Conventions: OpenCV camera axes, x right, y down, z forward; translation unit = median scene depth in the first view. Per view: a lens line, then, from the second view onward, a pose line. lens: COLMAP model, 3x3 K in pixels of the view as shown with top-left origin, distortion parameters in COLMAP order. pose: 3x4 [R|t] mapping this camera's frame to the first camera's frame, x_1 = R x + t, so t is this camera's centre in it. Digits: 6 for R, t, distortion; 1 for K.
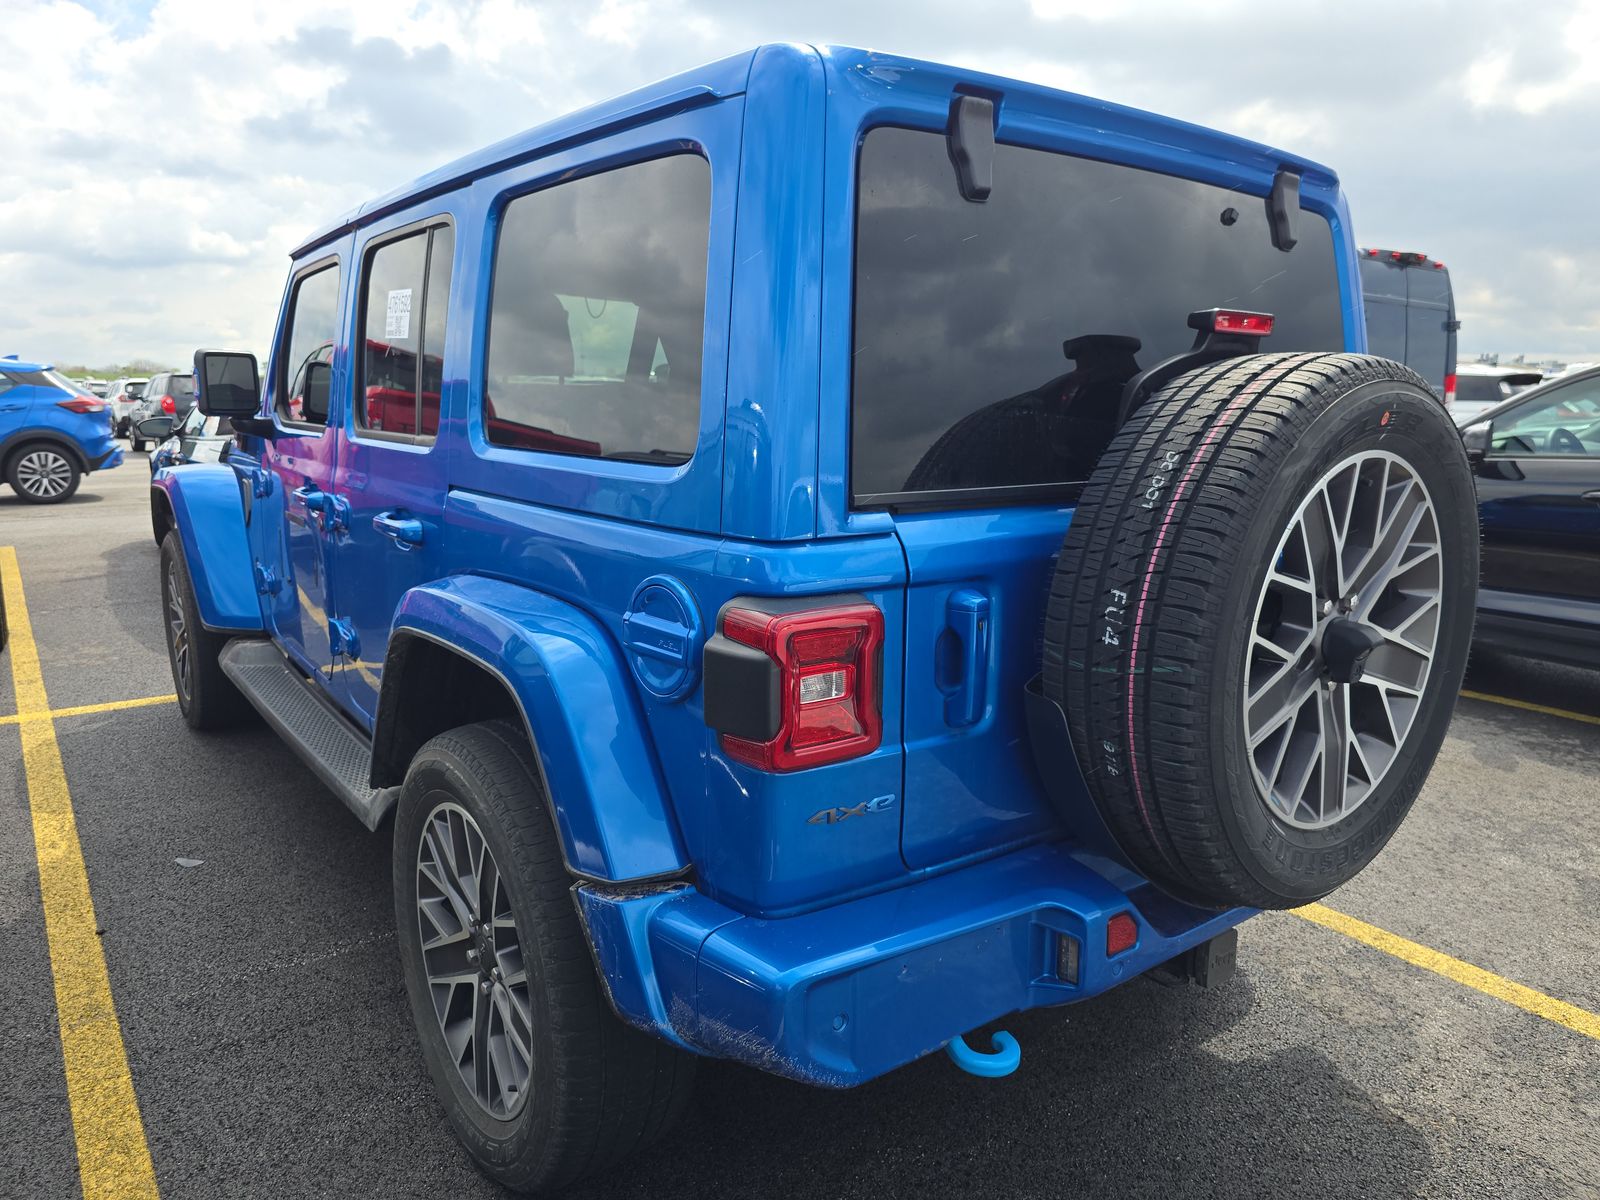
lens RADIAL K [[1073.4, 0, 800.0], [0, 1073.4, 600.0], [0, 0, 1]] dist [0.049049, -0.040642]
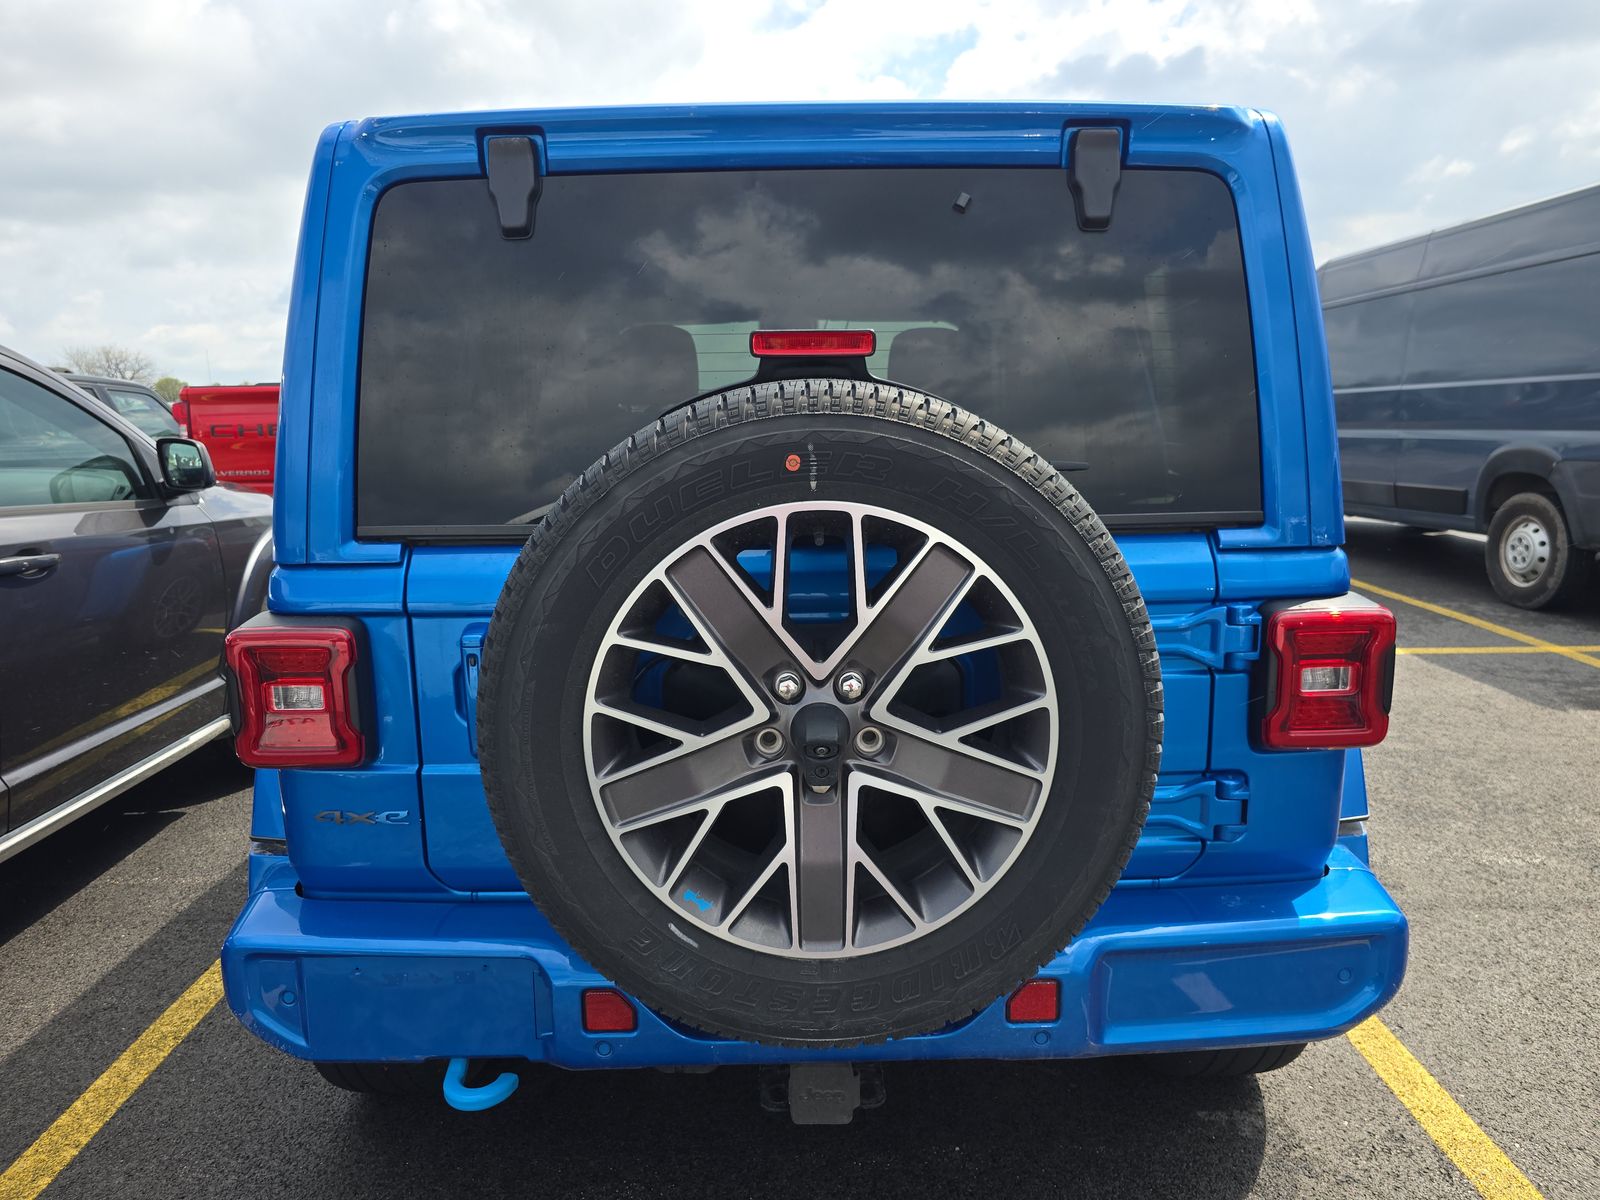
lens RADIAL K [[1103.9, 0, 800.0], [0, 1103.9, 600.0], [0, 0, 1]] dist [0.026322, -0.044843]
pose [[0.803534, 0.079837, -0.589881, 1.020439], [-0.086671, 0.996096, 0.016753, -0.077295], [0.588916, 0.037665, 0.807316, 0.342500]]
